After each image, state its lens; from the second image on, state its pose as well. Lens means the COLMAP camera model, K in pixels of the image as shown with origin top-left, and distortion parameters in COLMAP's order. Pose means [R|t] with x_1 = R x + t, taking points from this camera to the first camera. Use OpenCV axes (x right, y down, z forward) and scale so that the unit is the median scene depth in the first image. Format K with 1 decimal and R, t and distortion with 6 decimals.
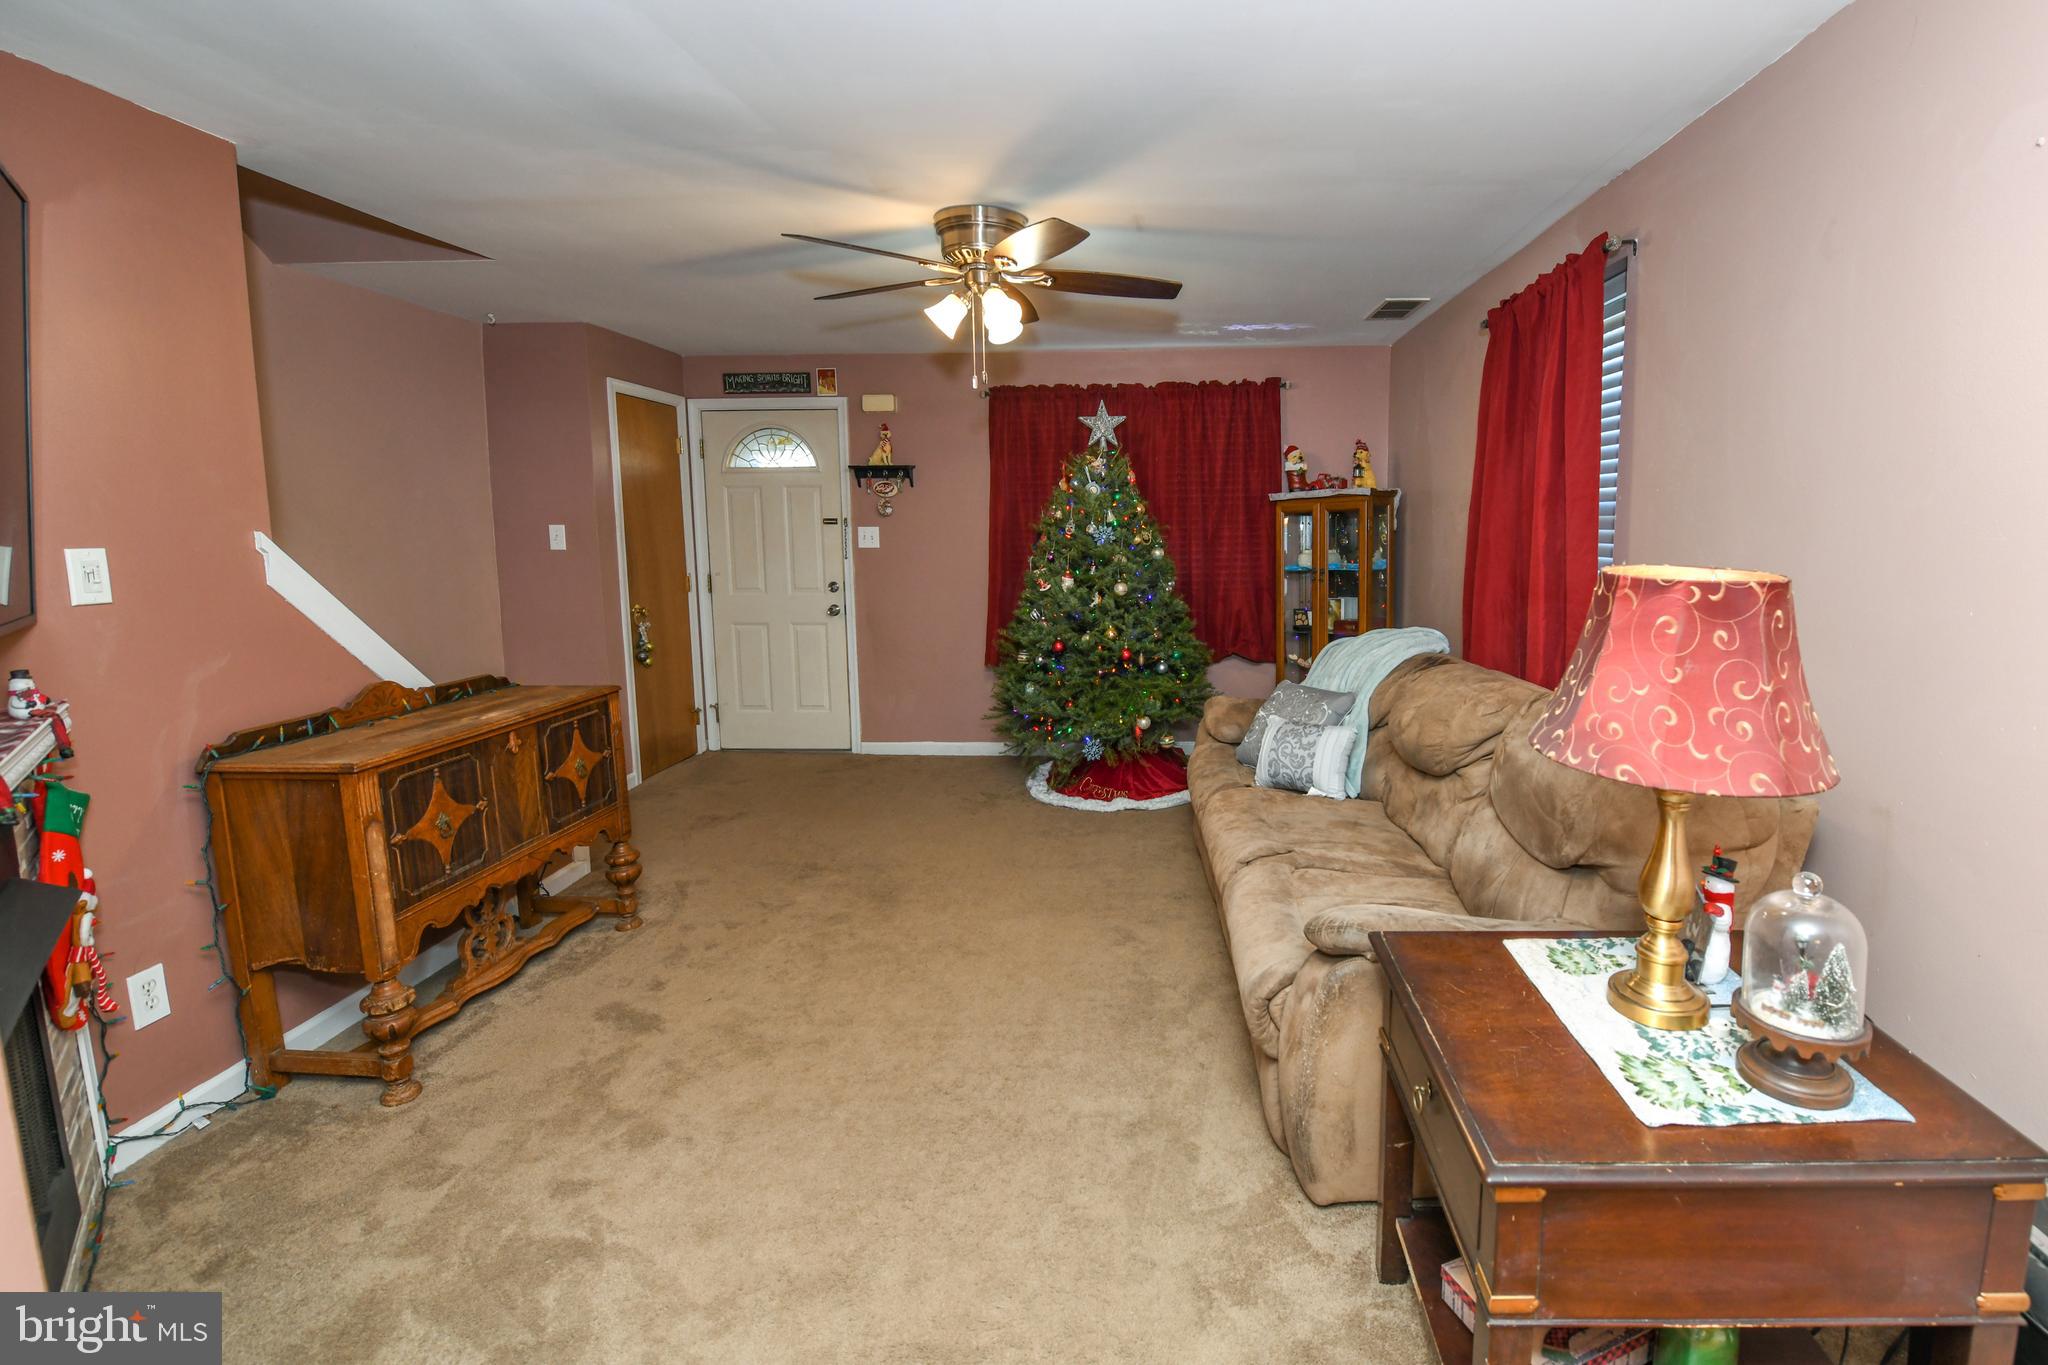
lens RADIAL K [[862.1, 0, 1013.8], [0, 862.1, 648.1], [0, 0, 1]] dist [-0.019326, -0.000652]
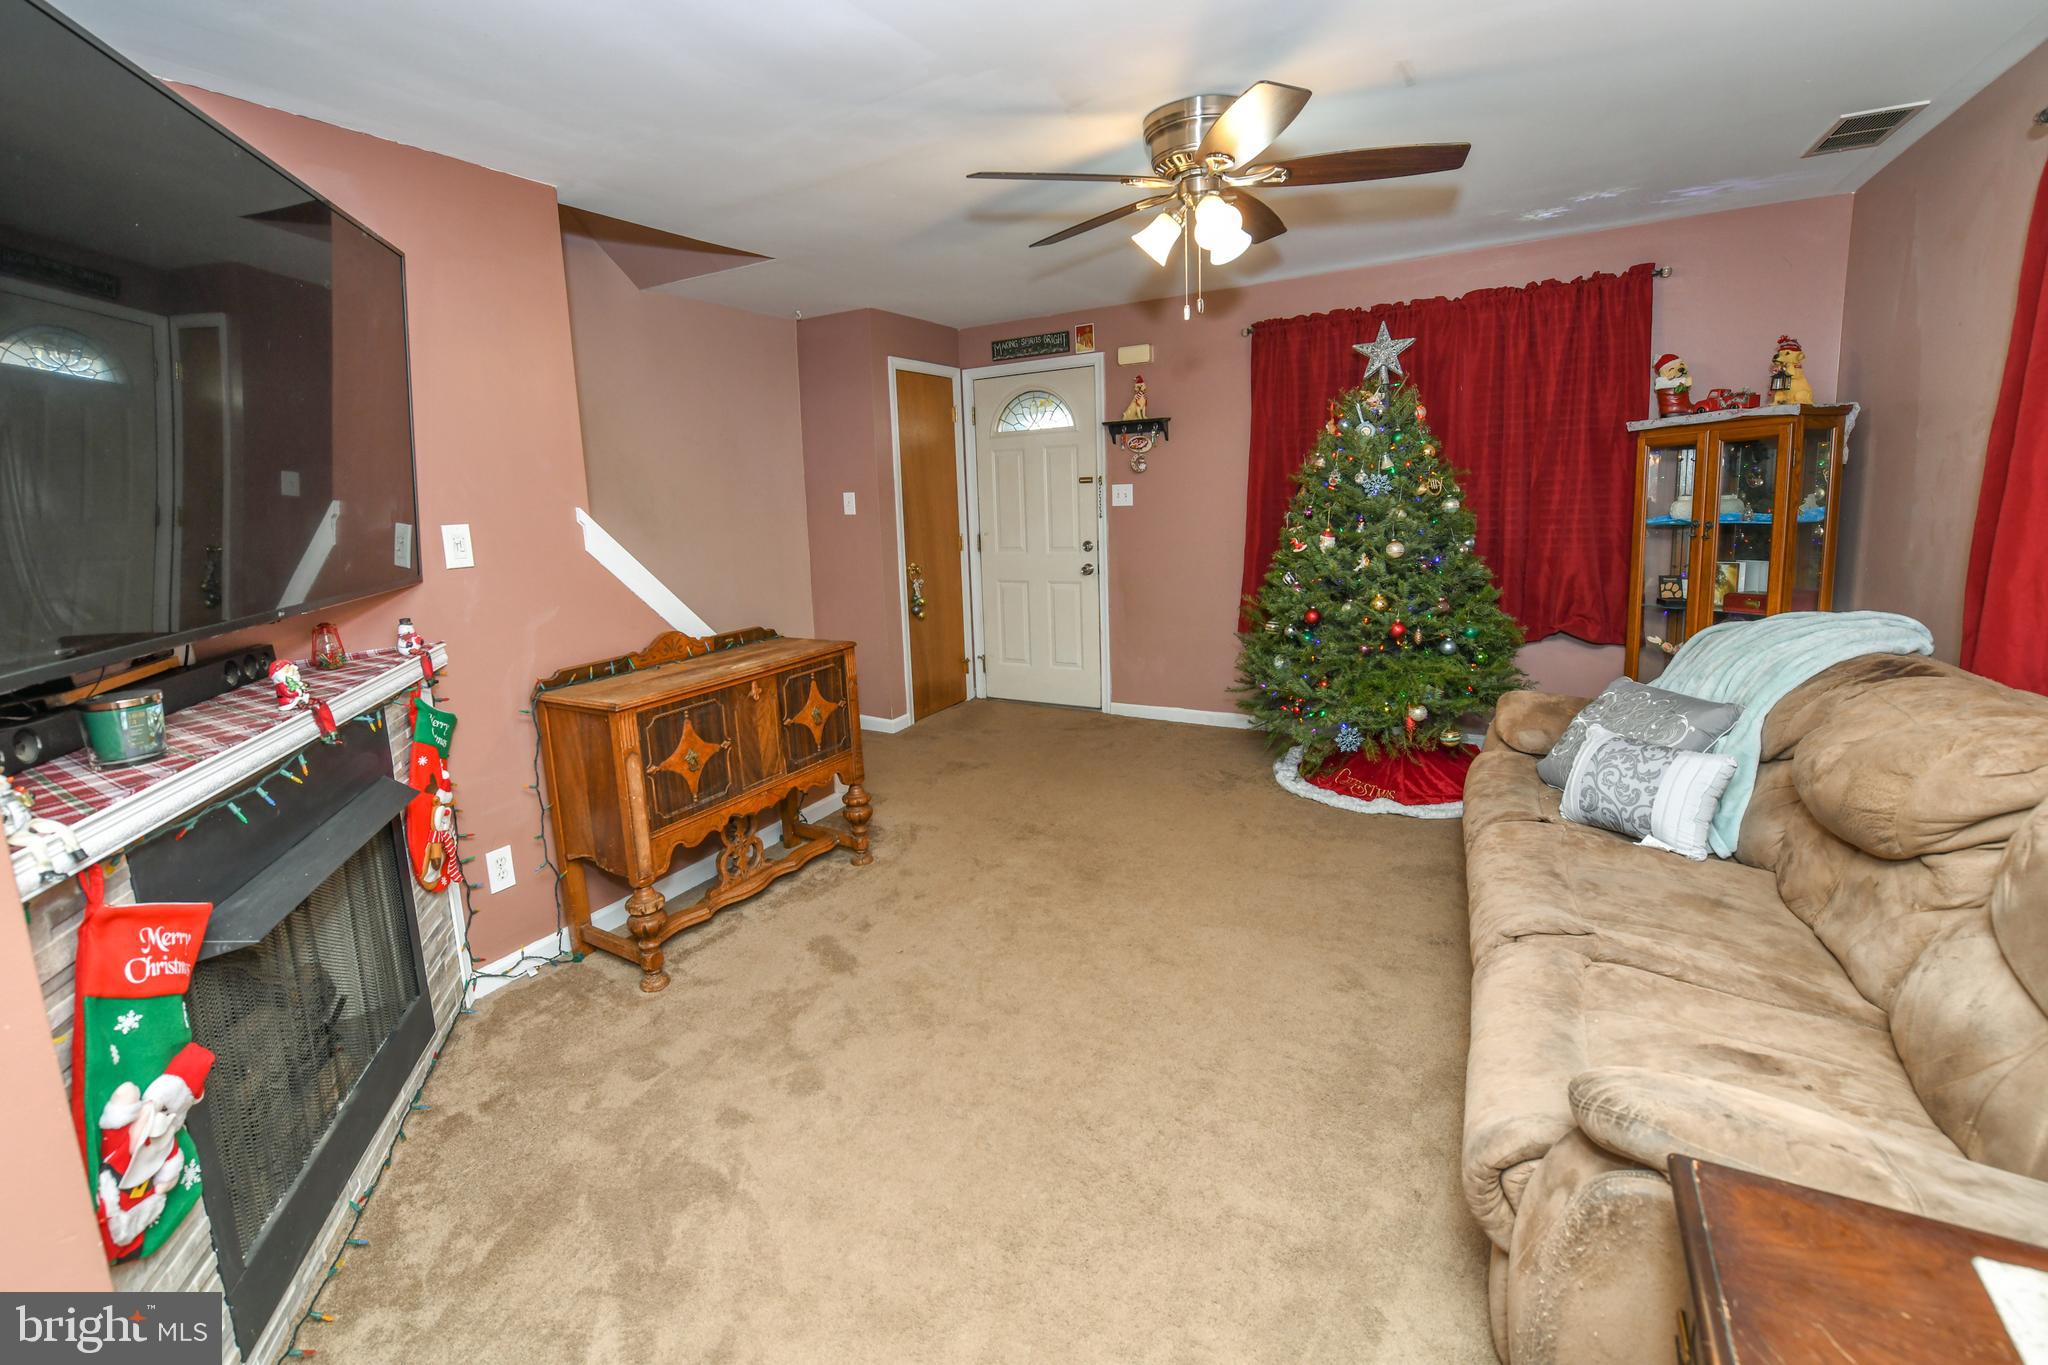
lens RADIAL K [[763.1, 0, 1015.8], [0, 763.1, 623.6], [0, 0, 1]] dist [-0.015540, -0.001854]
pose [[0.904432, 0.041035, -0.424639, 0.131325], [-0.022689, 0.998581, 0.048174, -0.030343], [0.426013, -0.033935, 0.904080, 0.222677]]
